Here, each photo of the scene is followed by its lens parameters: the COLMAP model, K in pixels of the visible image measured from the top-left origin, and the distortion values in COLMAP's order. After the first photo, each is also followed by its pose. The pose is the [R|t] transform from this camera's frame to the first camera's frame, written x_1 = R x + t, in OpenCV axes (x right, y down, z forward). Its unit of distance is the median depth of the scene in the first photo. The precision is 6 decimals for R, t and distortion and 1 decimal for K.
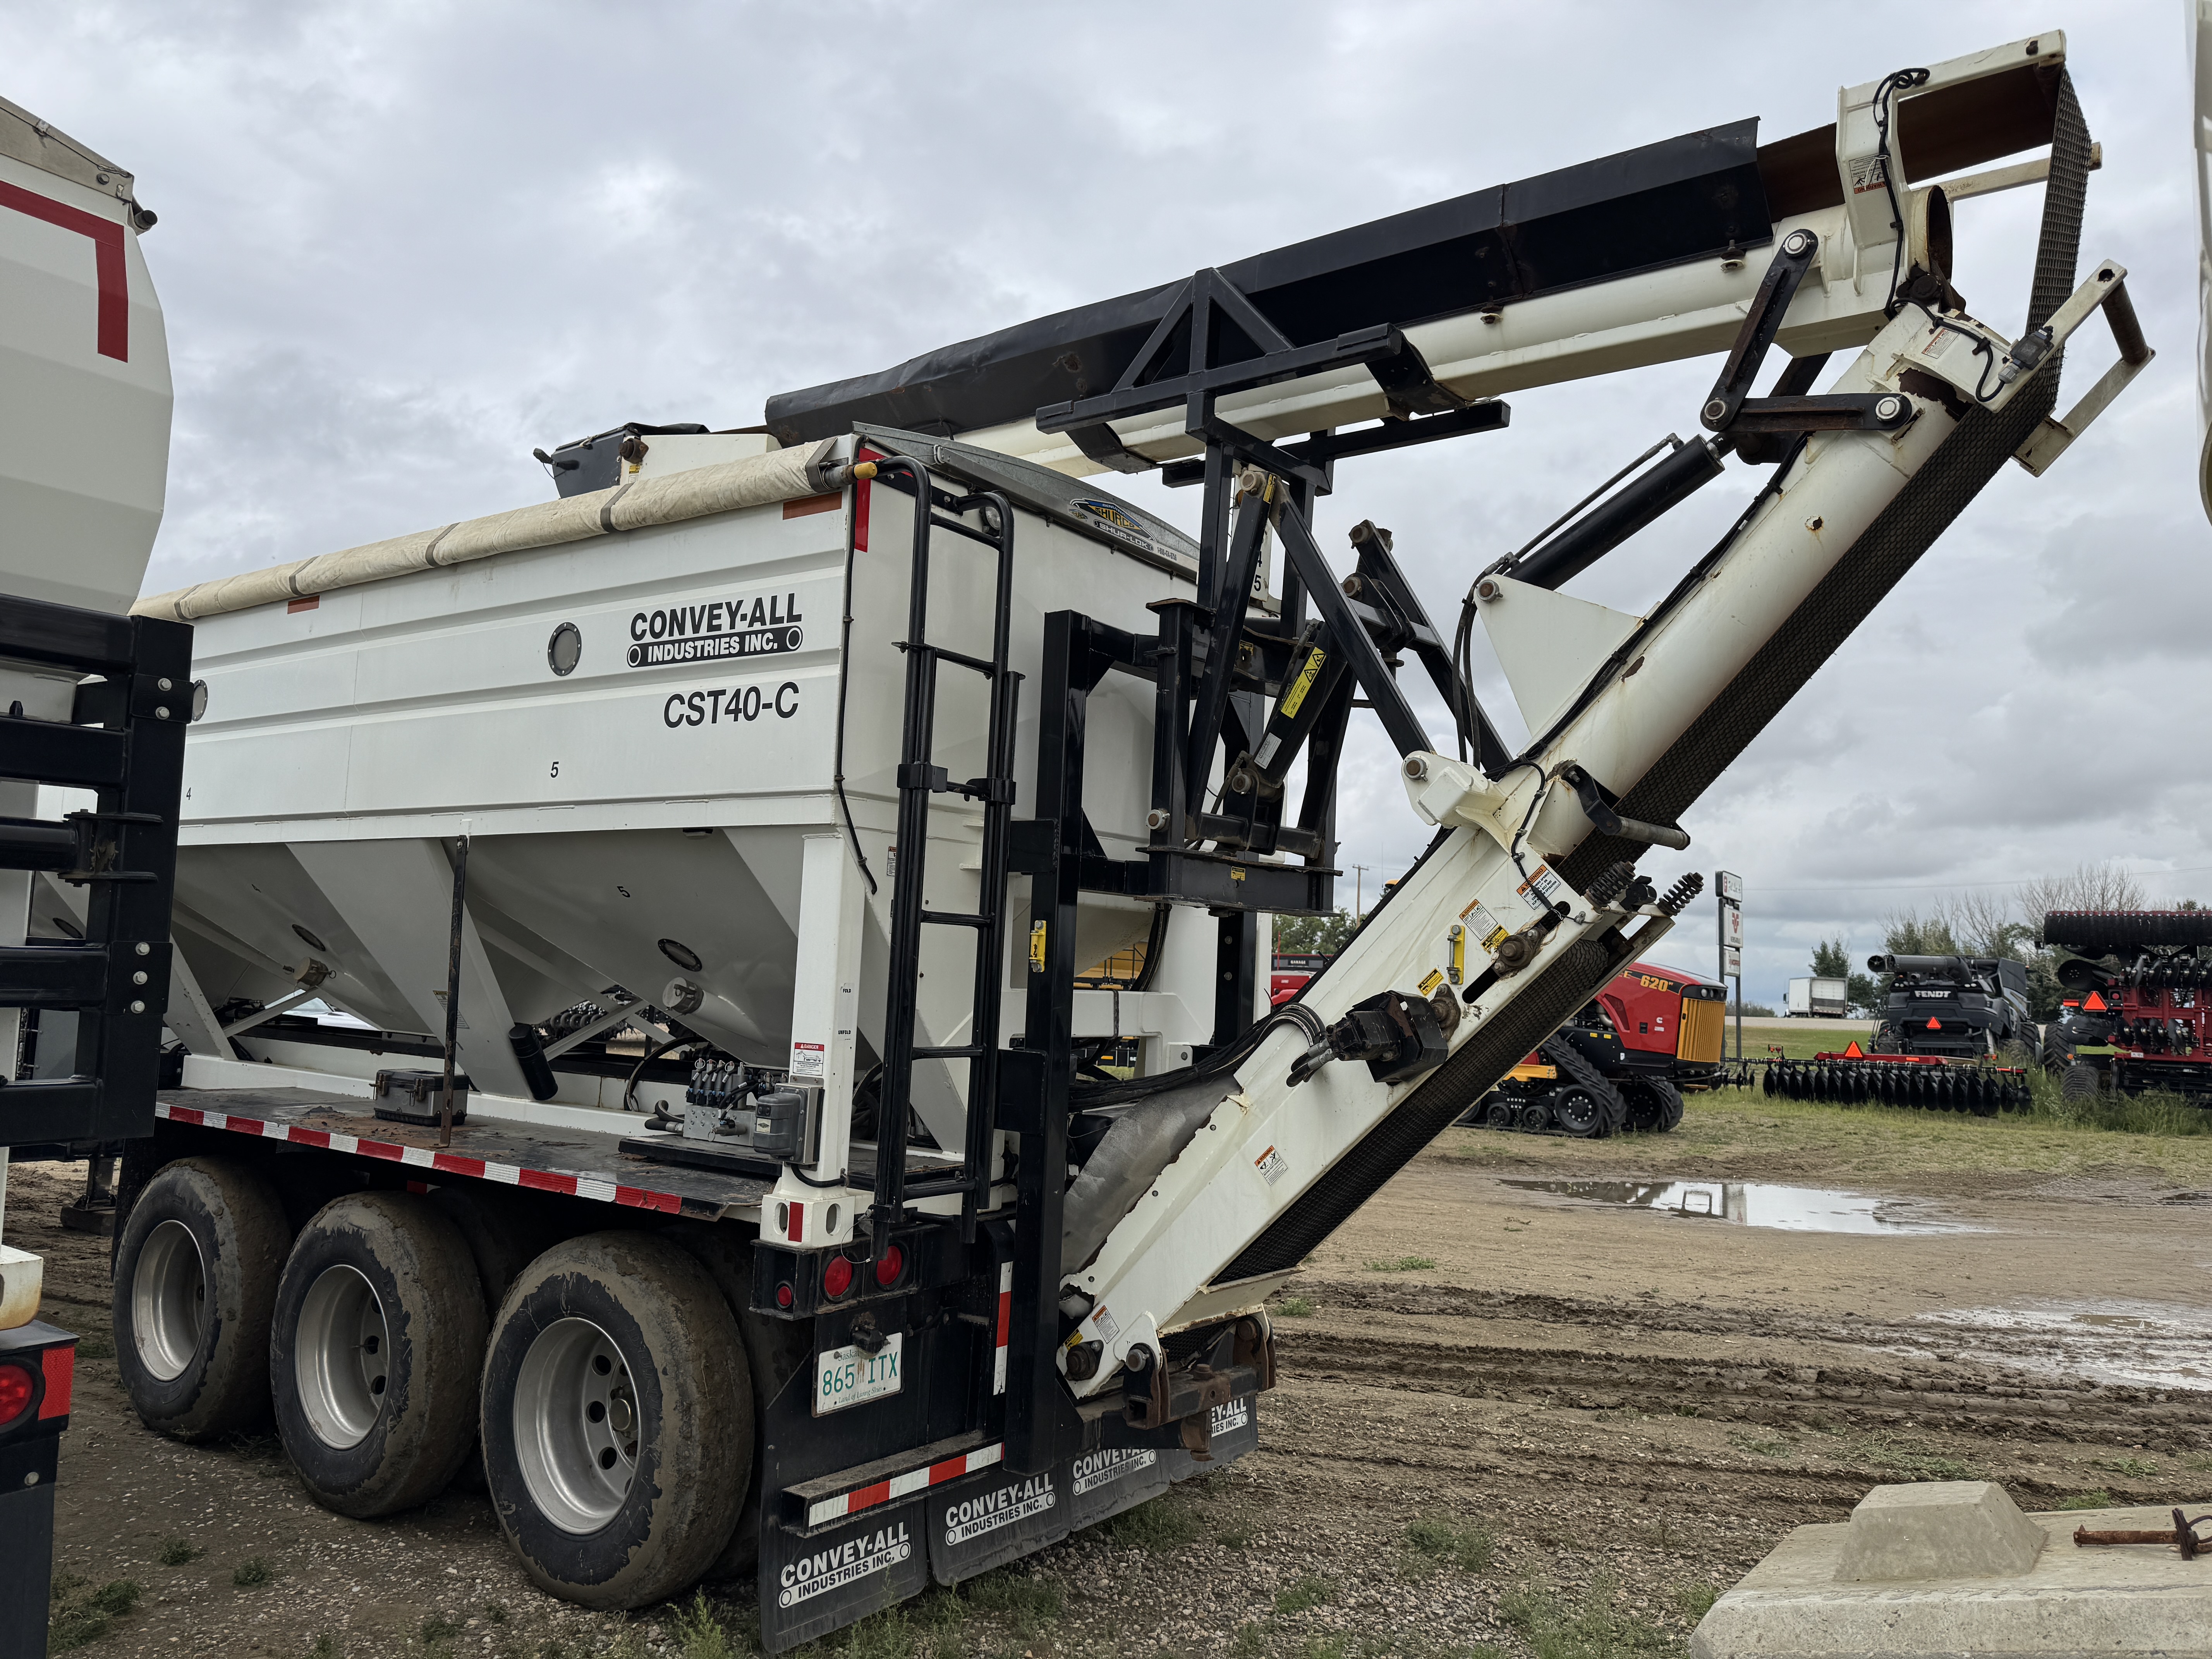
lens RADIAL K [[1599.6, 0, 1106.0], [0, 1599.6, 829.5], [0, 0, 1]] dist [0.138903, -0.206417]
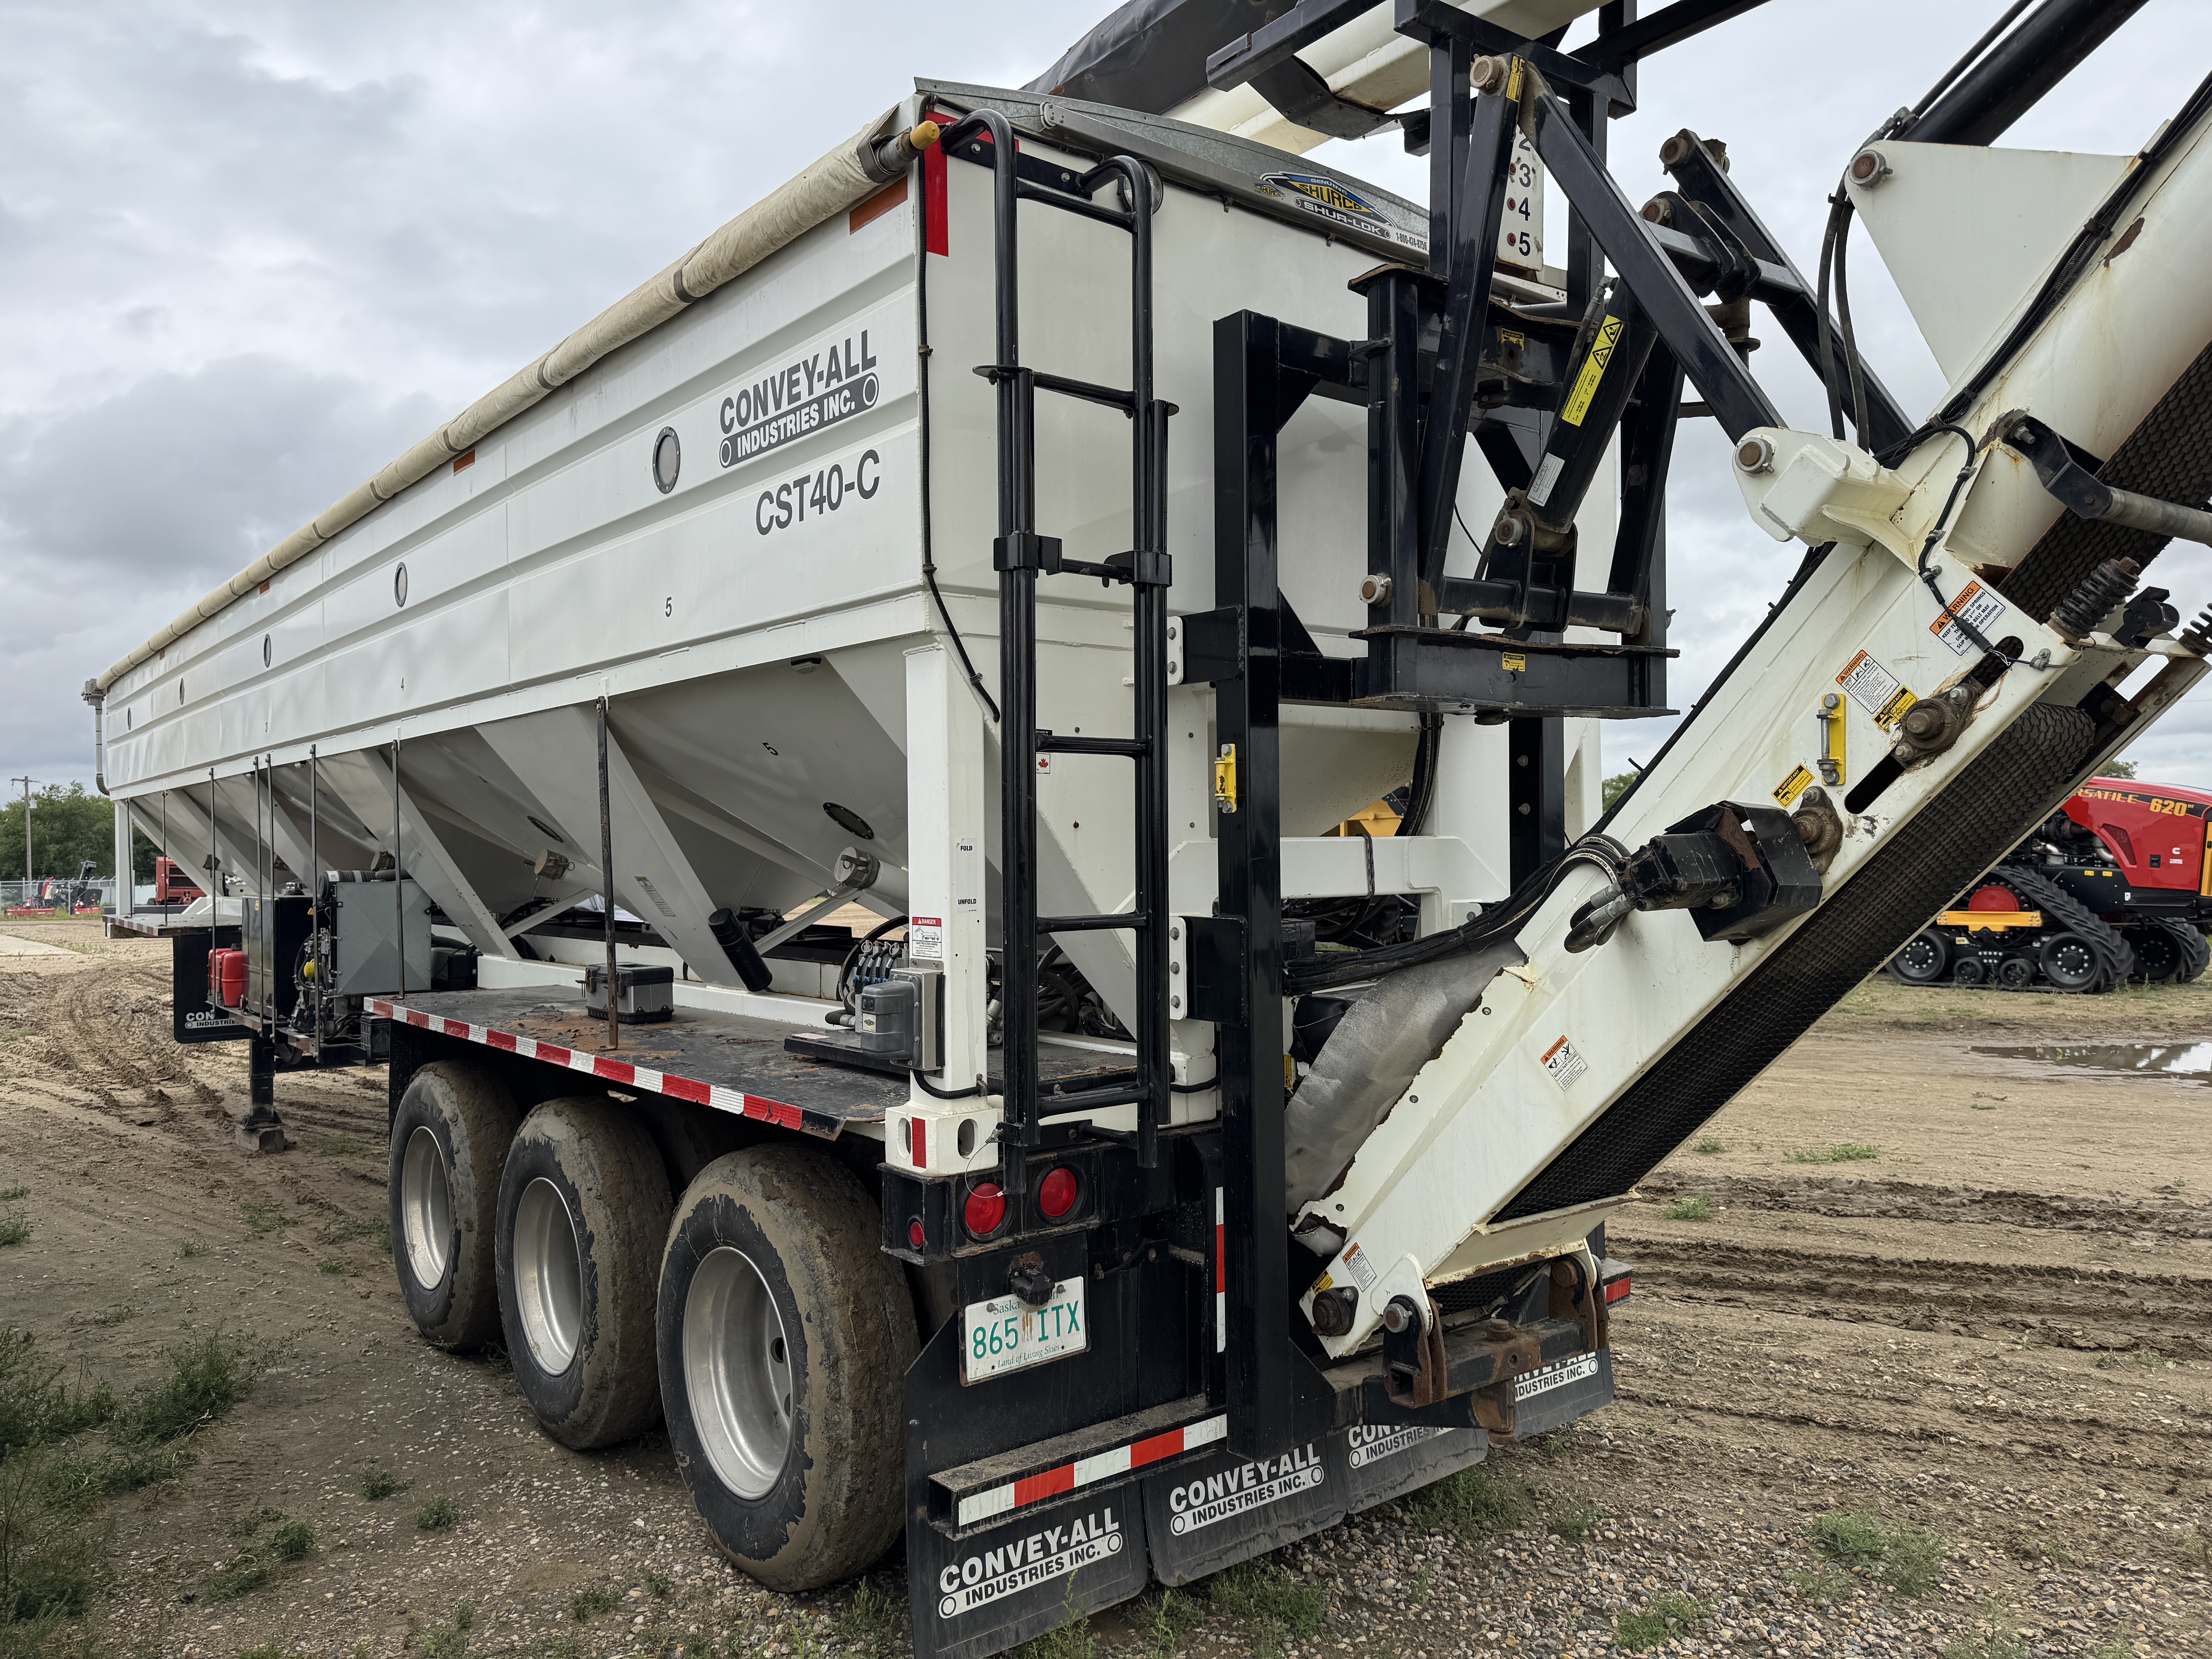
lens RADIAL K [[1568.0, 0, 1104.3], [0, 1568.0, 843.7], [0, 0, 1]] dist [0.108326, -0.153500]
pose [[0.964387, -0.054840, -0.258748, 0.088029], [0.076368, 0.994338, 0.073893, 0.044029], [0.253231, -0.091021, 0.963114, 0.272754]]
